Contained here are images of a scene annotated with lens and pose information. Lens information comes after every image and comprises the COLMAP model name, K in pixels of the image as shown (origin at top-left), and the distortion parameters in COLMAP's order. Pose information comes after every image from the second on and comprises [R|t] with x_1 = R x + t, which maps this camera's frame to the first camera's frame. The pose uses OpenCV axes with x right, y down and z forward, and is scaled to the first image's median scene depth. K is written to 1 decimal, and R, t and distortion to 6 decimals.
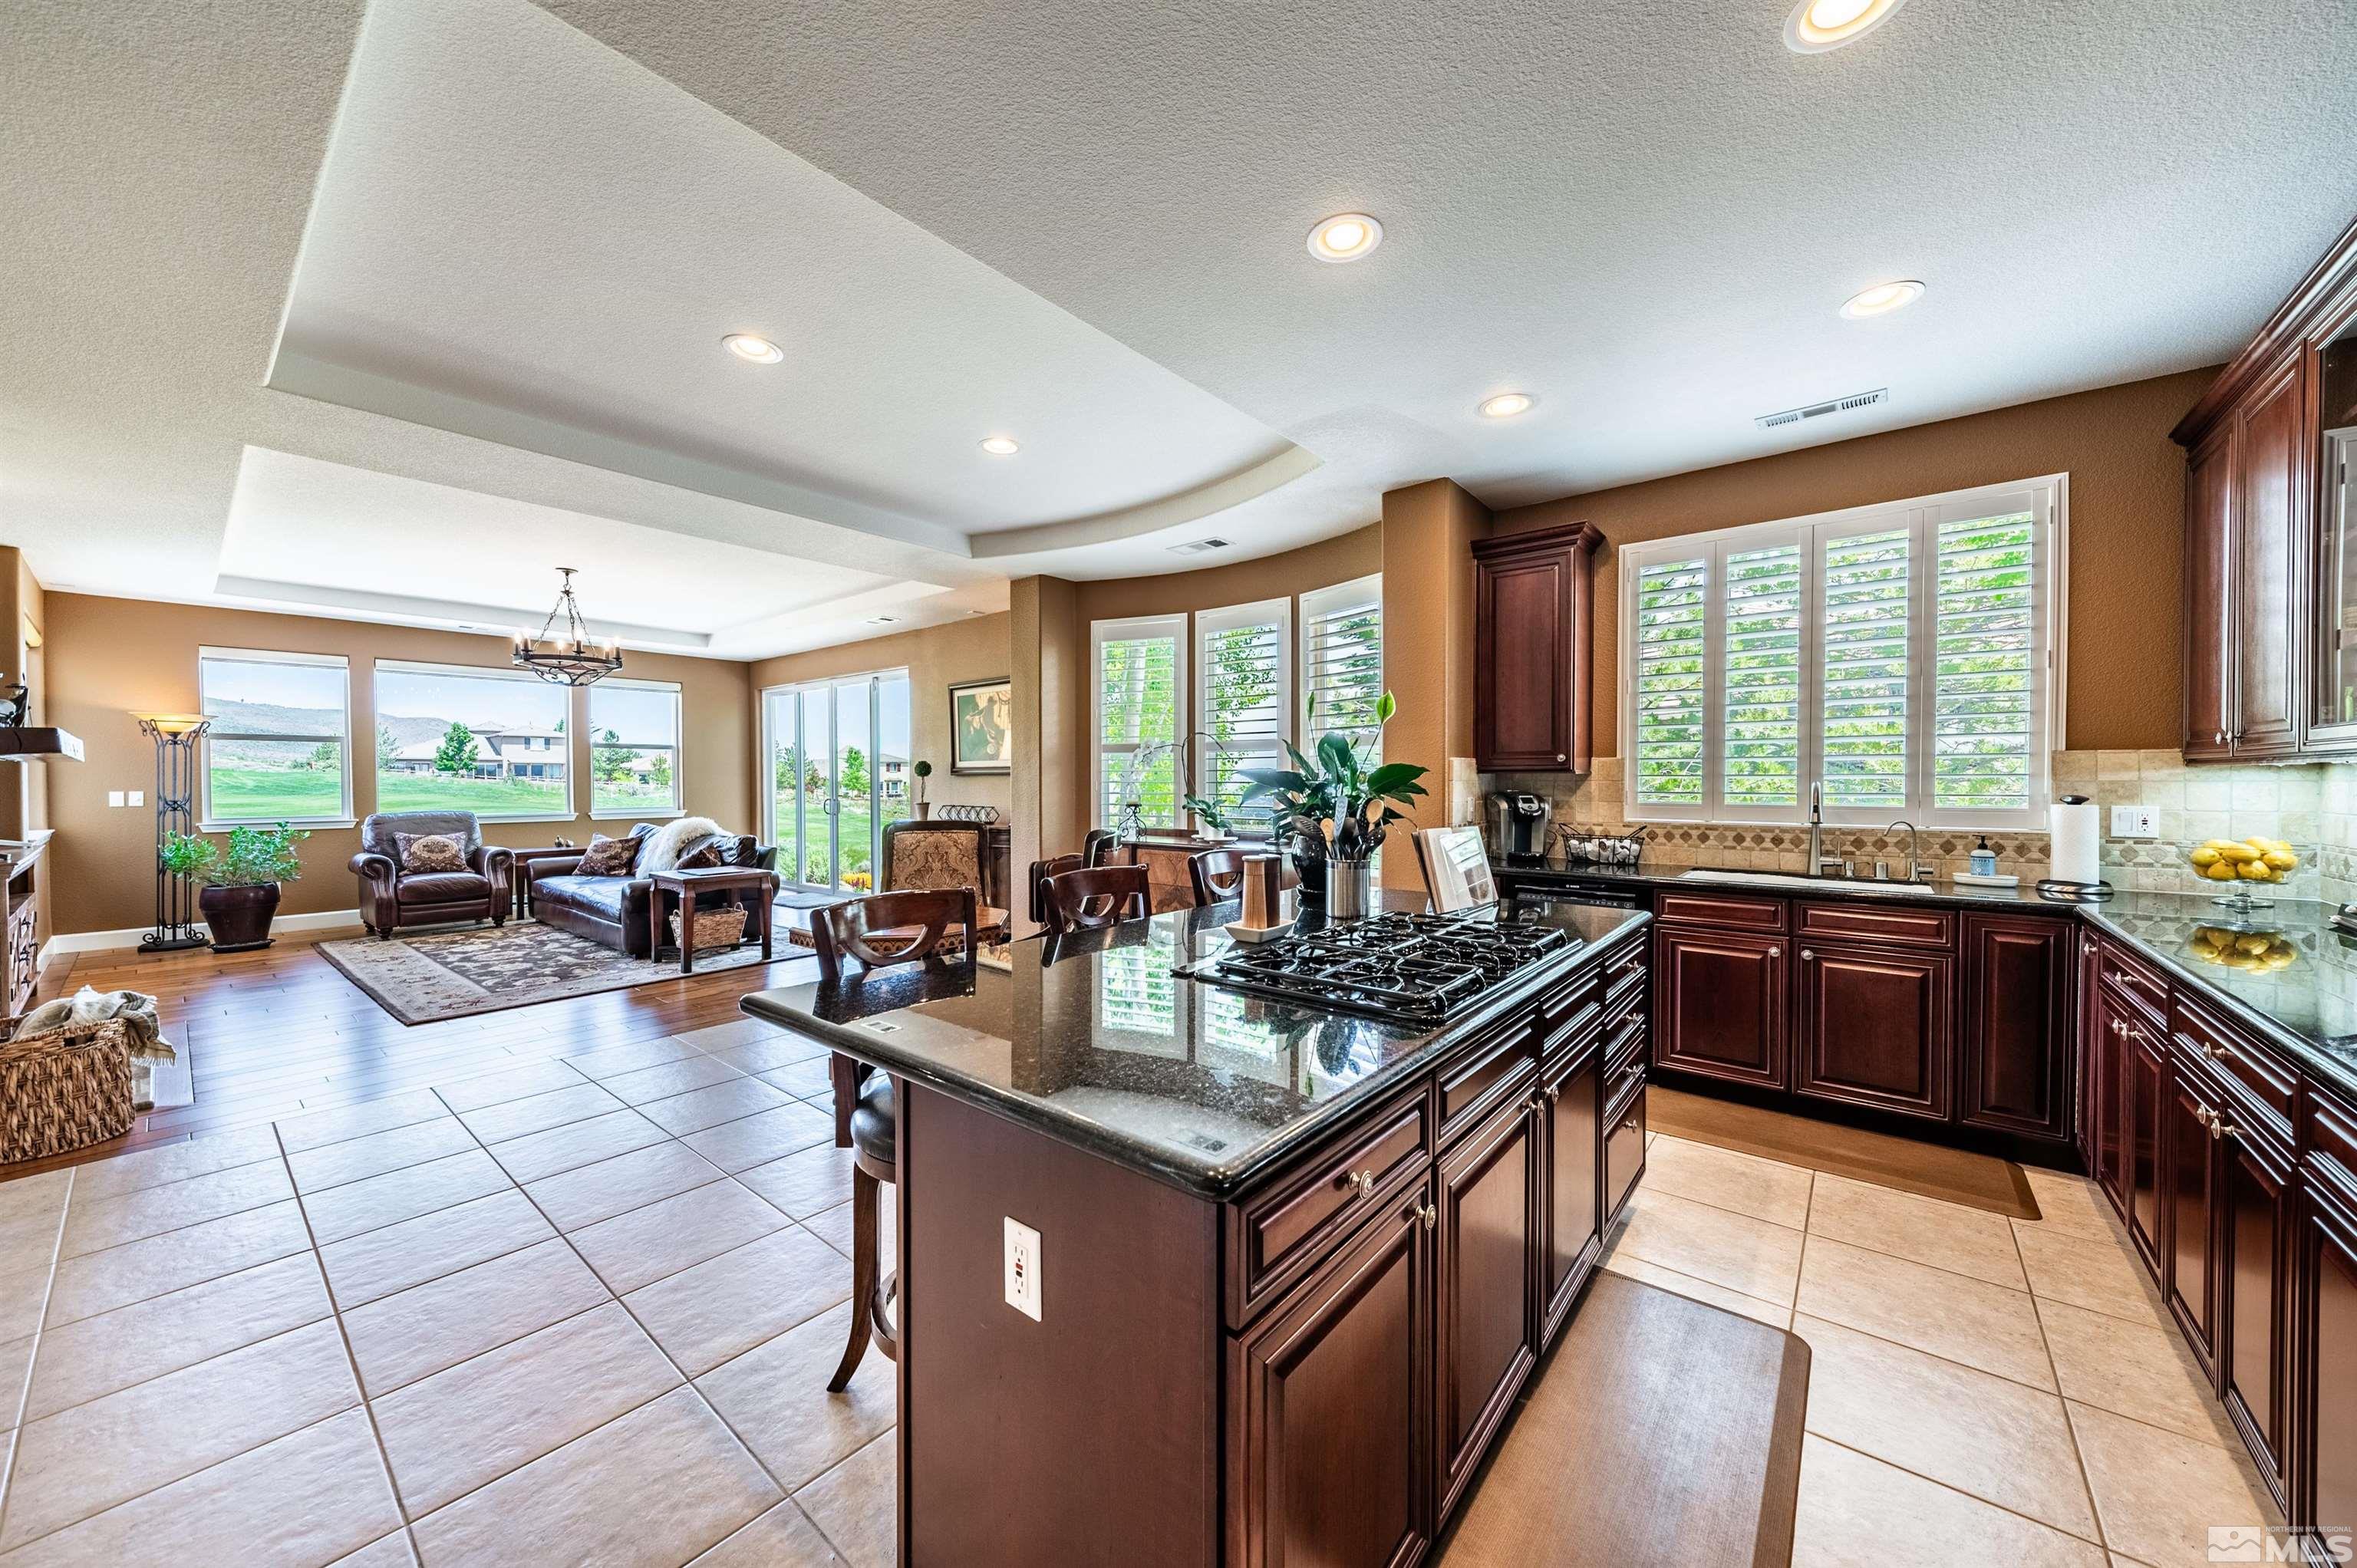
lens RADIAL K [[831.7, 0, 1136.3], [0, 831.7, 789.1], [0, 0, 1]] dist [0.008510, -0.001967]
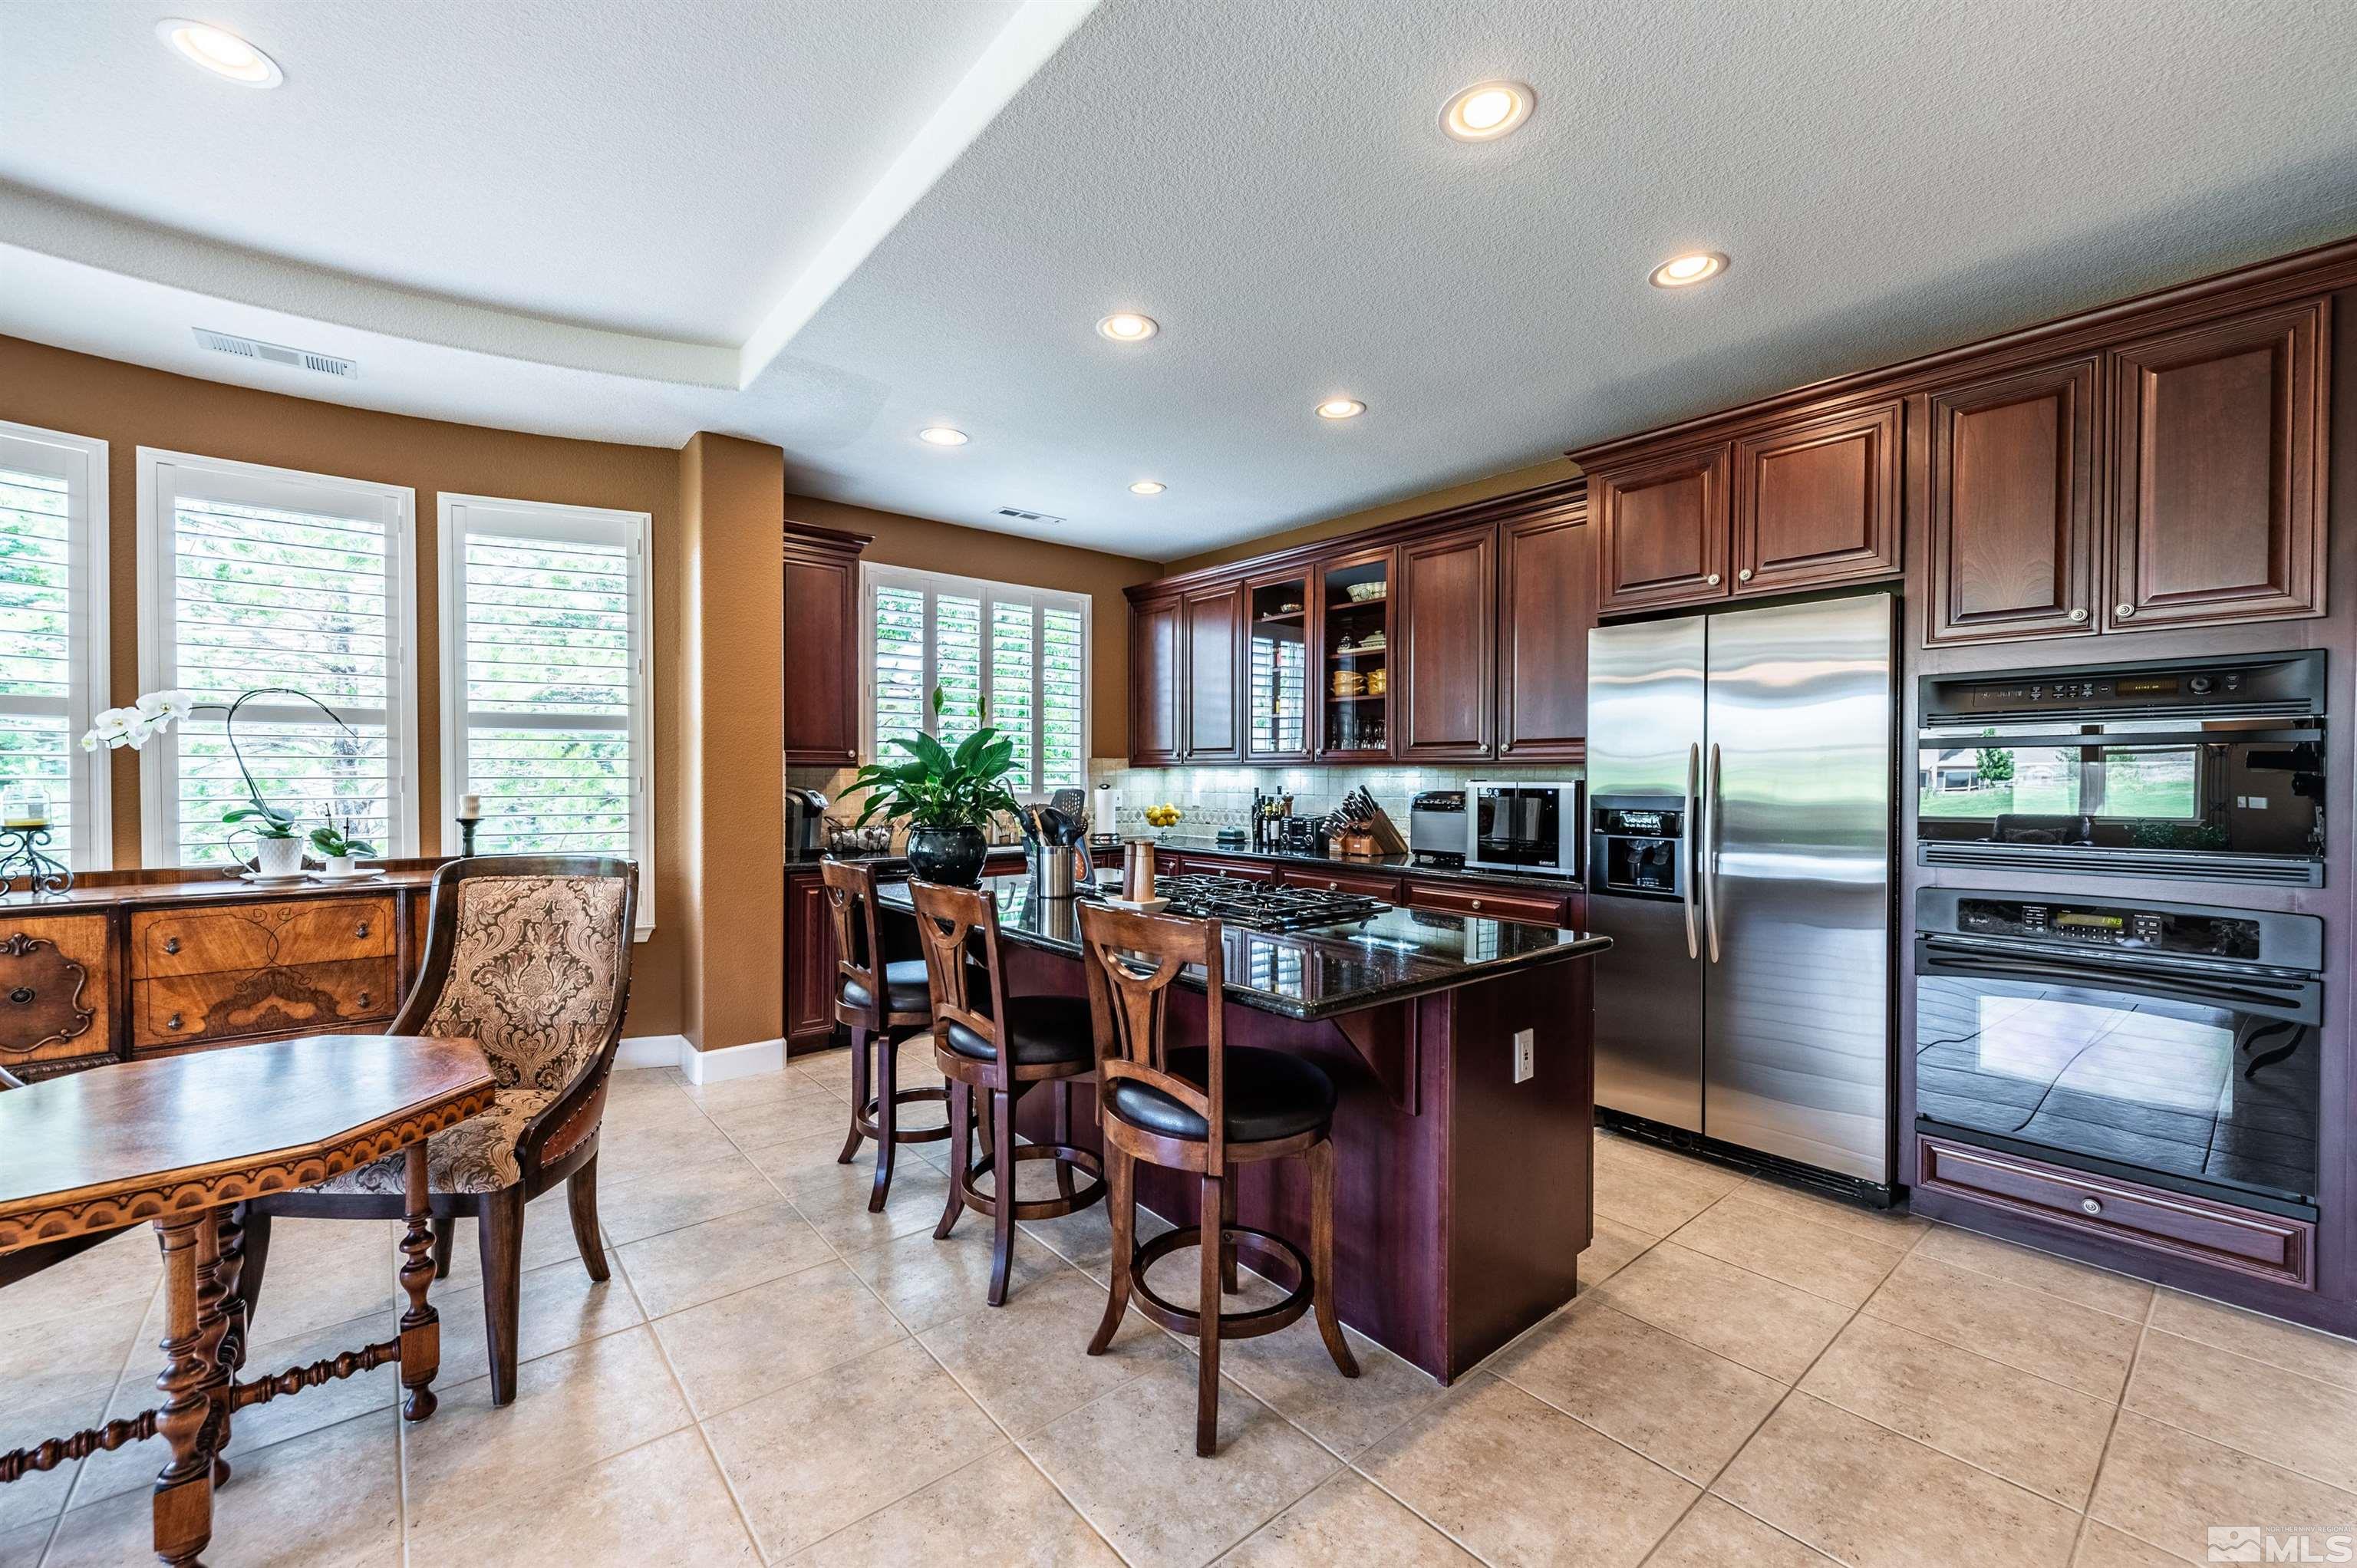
lens RADIAL K [[933.9, 0, 1182.9], [0, 933.9, 782.1], [0, 0, 1]] dist [-0.000907, 0.000677]
pose [[0.163718, -0.006749, 0.986484, -0.511242], [0.008372, 0.999950, 0.005451, -0.004142], [-0.986472, 0.007367, 0.163766, 0.343450]]
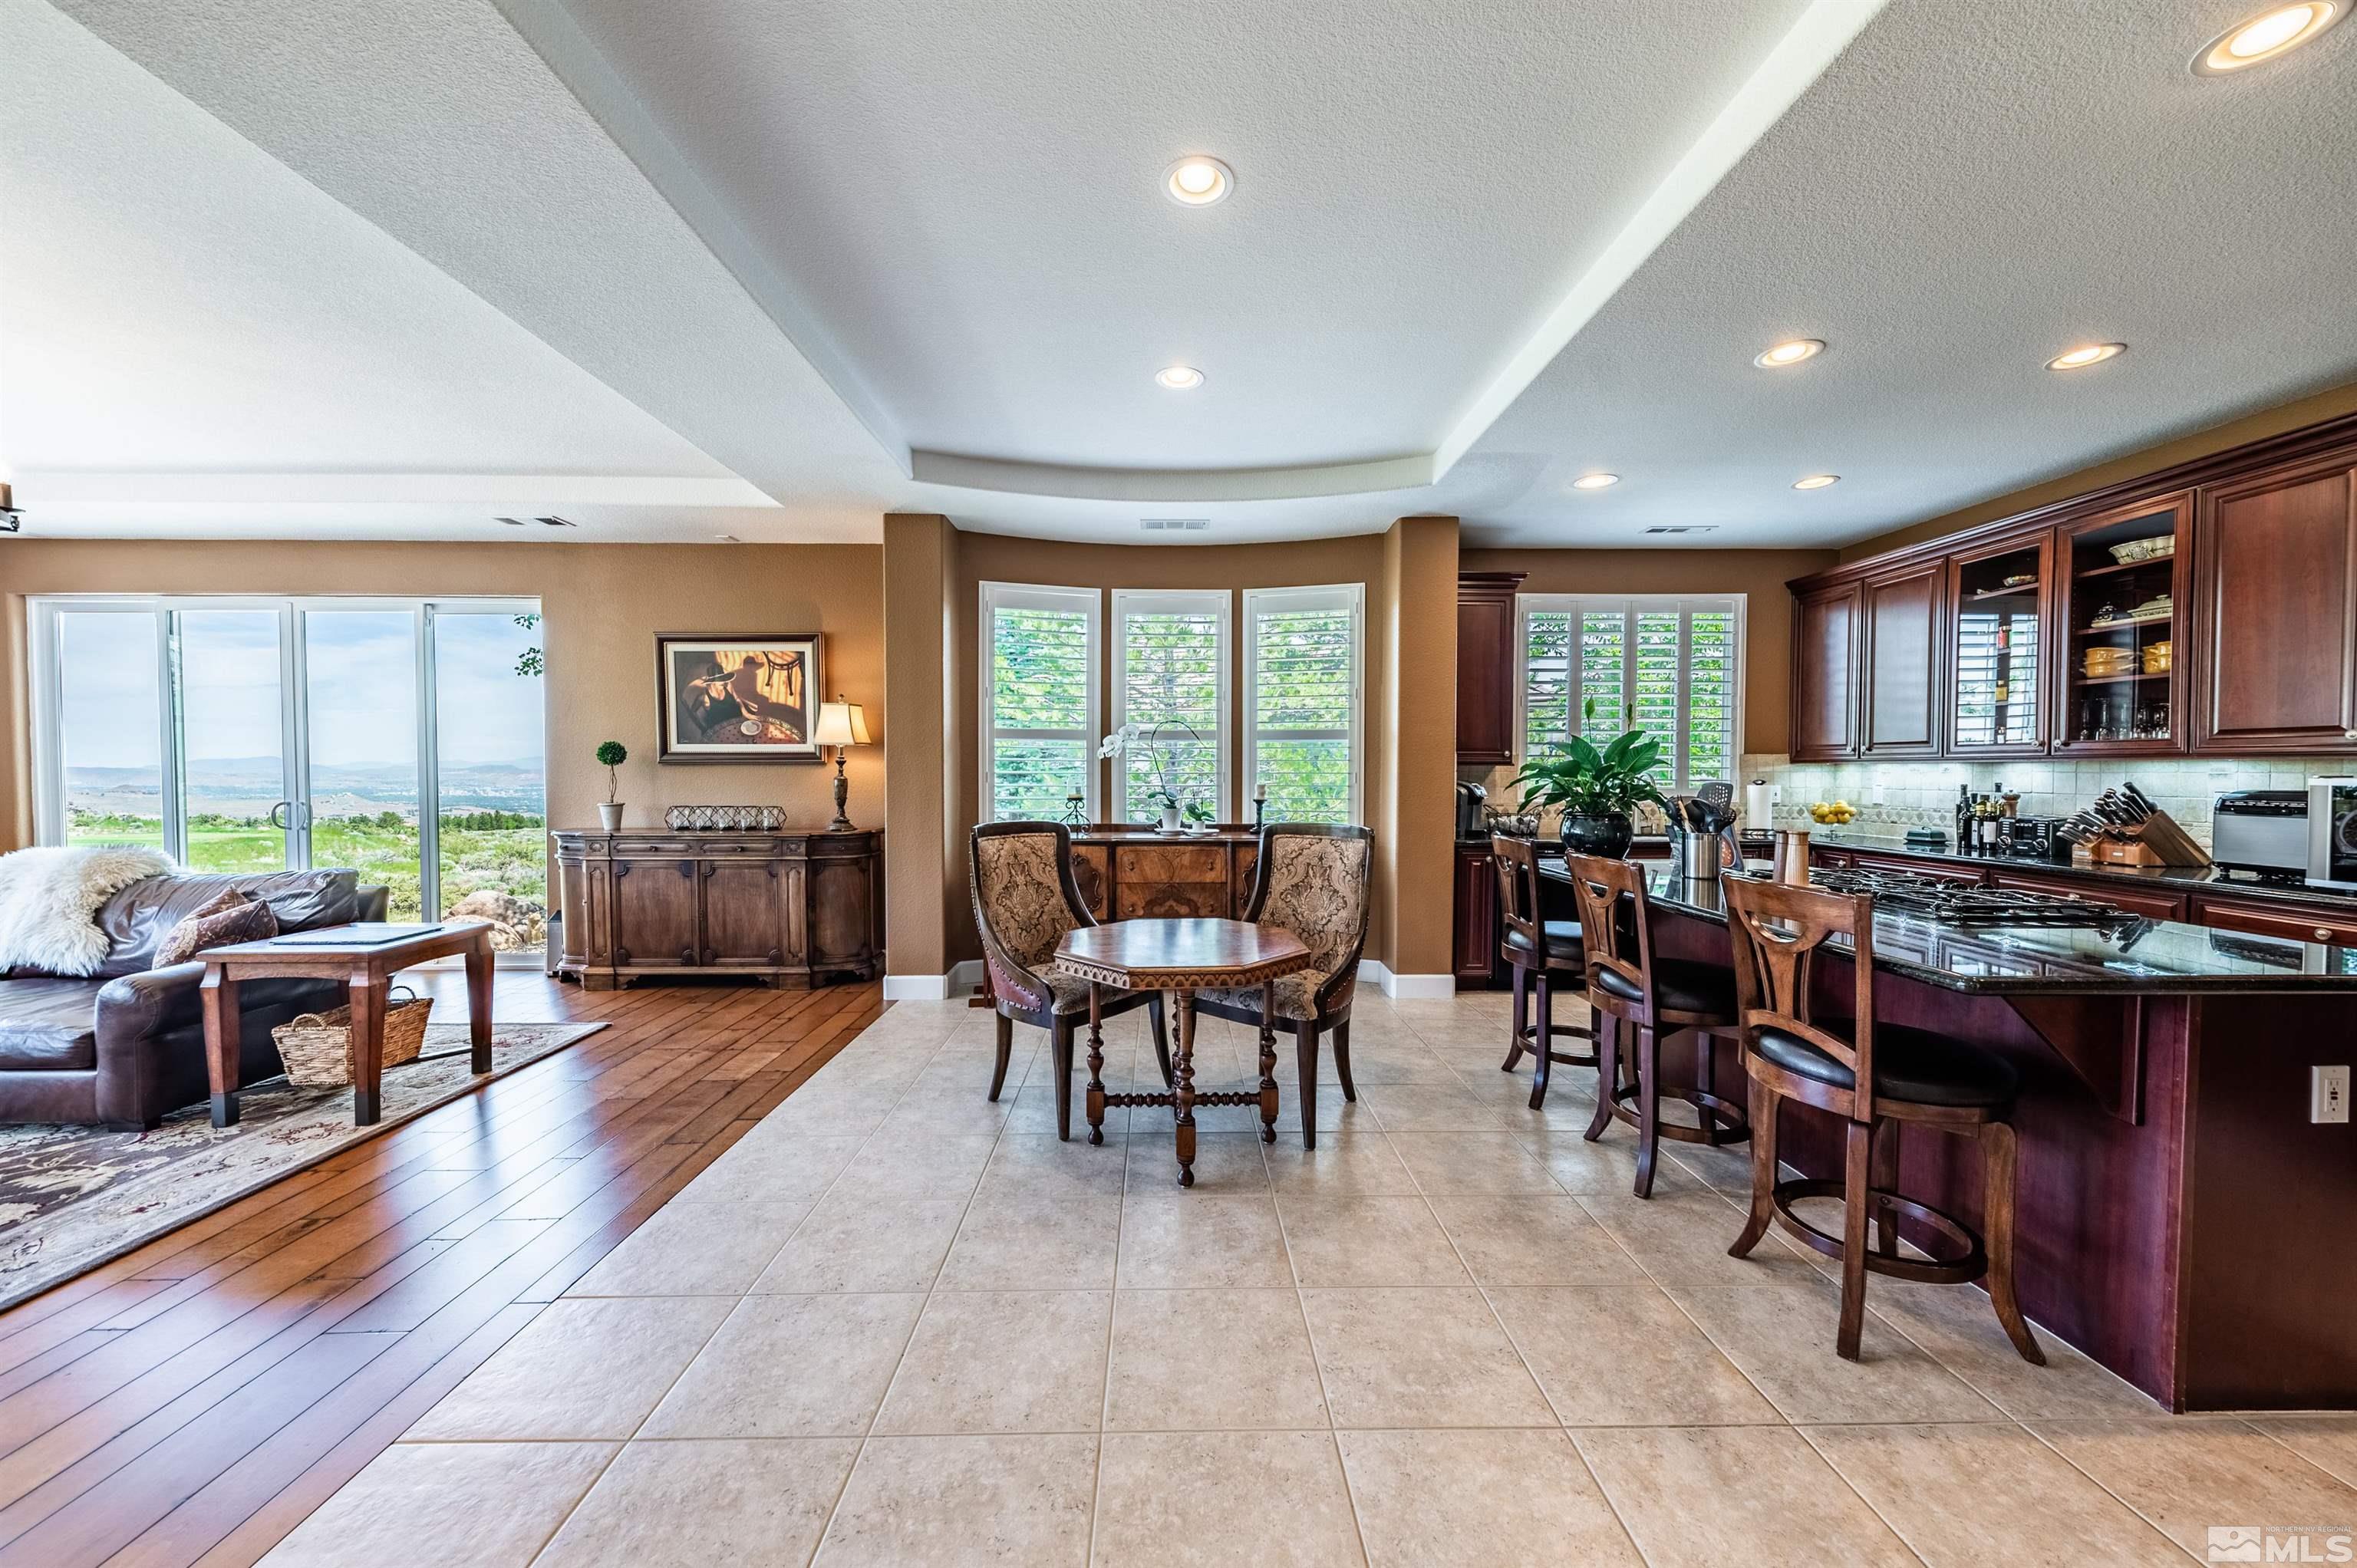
lens RADIAL K [[868.5, 0, 1164.5], [0, 868.5, 794.4], [0, 0, 1]] dist [0.008141, -0.003150]
pose [[0.752938, -0.017163, 0.657868, -0.672900], [0.006033, 0.999798, 0.019178, -0.003105], [-0.658064, -0.010471, 0.752889, 0.294445]]
